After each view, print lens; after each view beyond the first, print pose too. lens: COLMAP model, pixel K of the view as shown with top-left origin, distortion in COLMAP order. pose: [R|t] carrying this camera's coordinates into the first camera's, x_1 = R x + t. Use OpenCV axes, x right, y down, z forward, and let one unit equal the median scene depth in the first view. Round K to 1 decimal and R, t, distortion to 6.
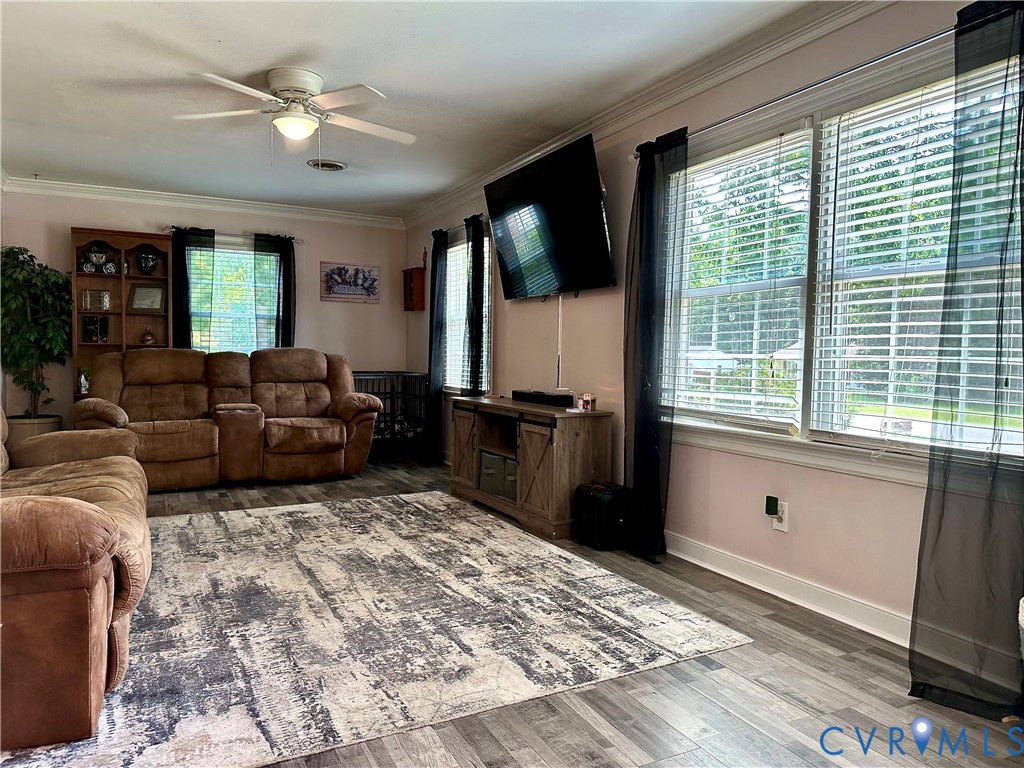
lens RADIAL K [[727.6, 0, 507.2], [0, 727.6, 382.5], [0, 0, 1]] dist [0.059318, -0.069700]
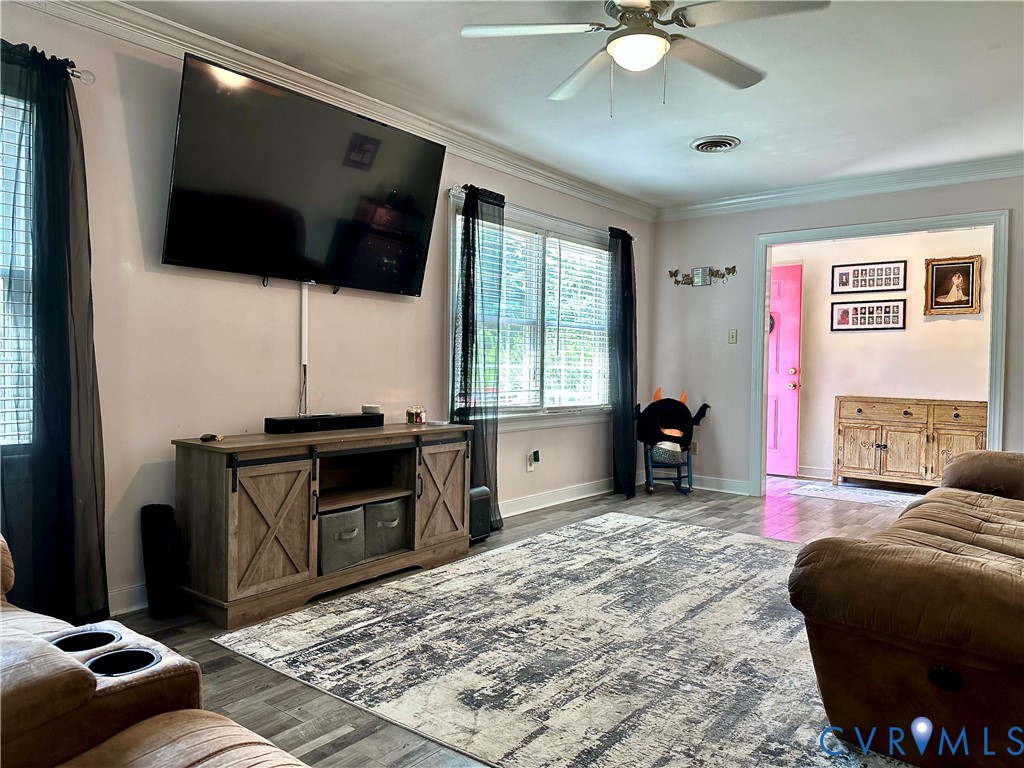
lens RADIAL K [[727.6, 0, 507.2], [0, 727.6, 382.5], [0, 0, 1]] dist [0.059318, -0.069700]
pose [[-0.421790, -0.043406, 0.905654, -0.907277], [0.022283, 0.998055, 0.058213, -0.079412], [-0.906420, 0.044734, -0.420002, 1.449263]]
